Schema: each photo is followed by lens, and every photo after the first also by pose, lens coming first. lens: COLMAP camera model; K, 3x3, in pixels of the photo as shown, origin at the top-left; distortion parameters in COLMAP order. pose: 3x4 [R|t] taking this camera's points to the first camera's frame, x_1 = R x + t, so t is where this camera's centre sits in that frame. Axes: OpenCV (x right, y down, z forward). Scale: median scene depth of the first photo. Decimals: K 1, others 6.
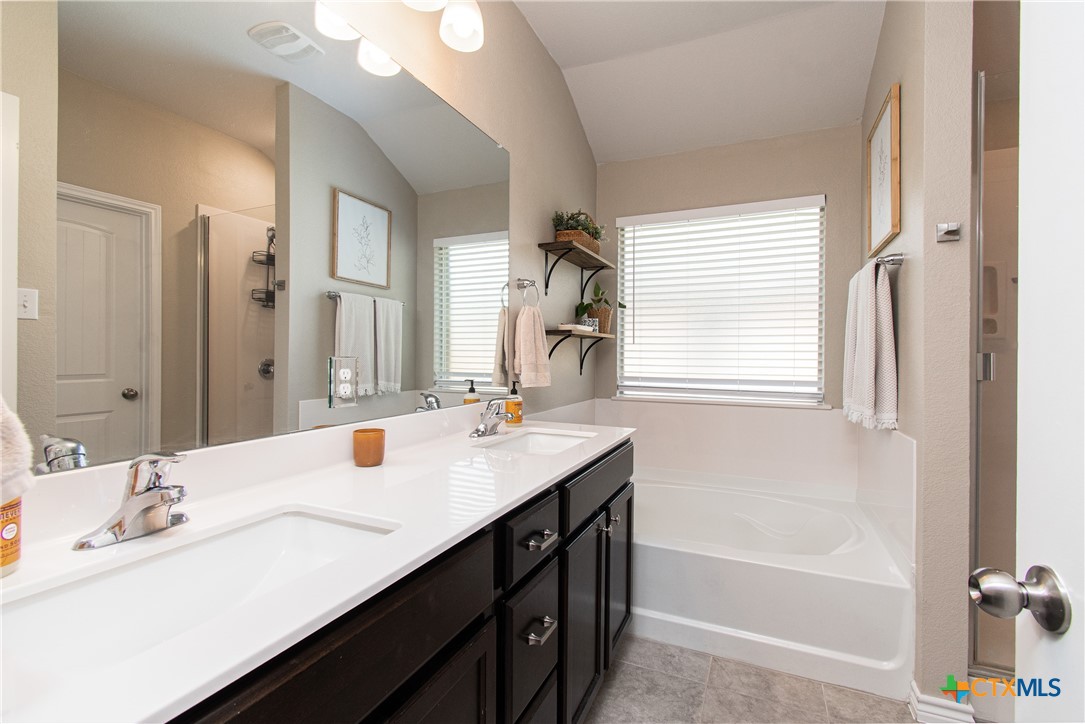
lens RADIAL K [[487.0, 0, 542.7], [0, 487.0, 355.4], [0, 0, 1]] dist [0.000639, 0.000662]
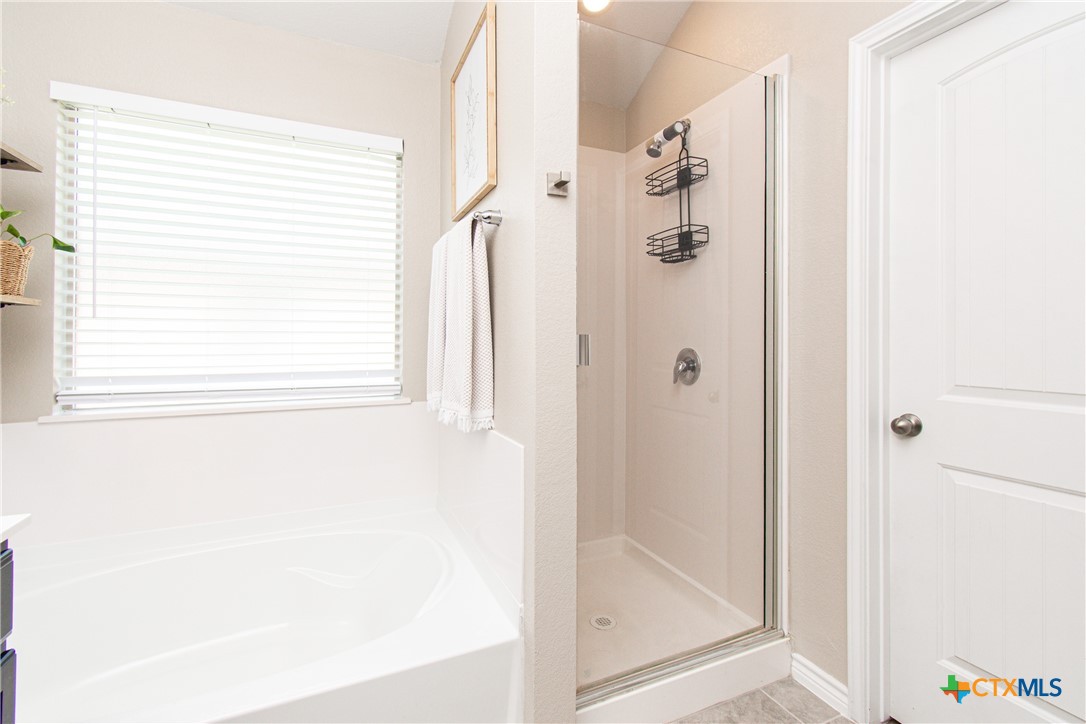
lens RADIAL K [[487.5, 0, 547.0], [0, 487.5, 334.5], [0, 0, 1]] dist [0.000639, 0.000662]
pose [[0.659624, 0.000910, 0.751595, 0.139713], [0.004006, 0.999981, -0.004727, -0.000545], [-0.751585, 0.006129, 0.659608, 0.313937]]
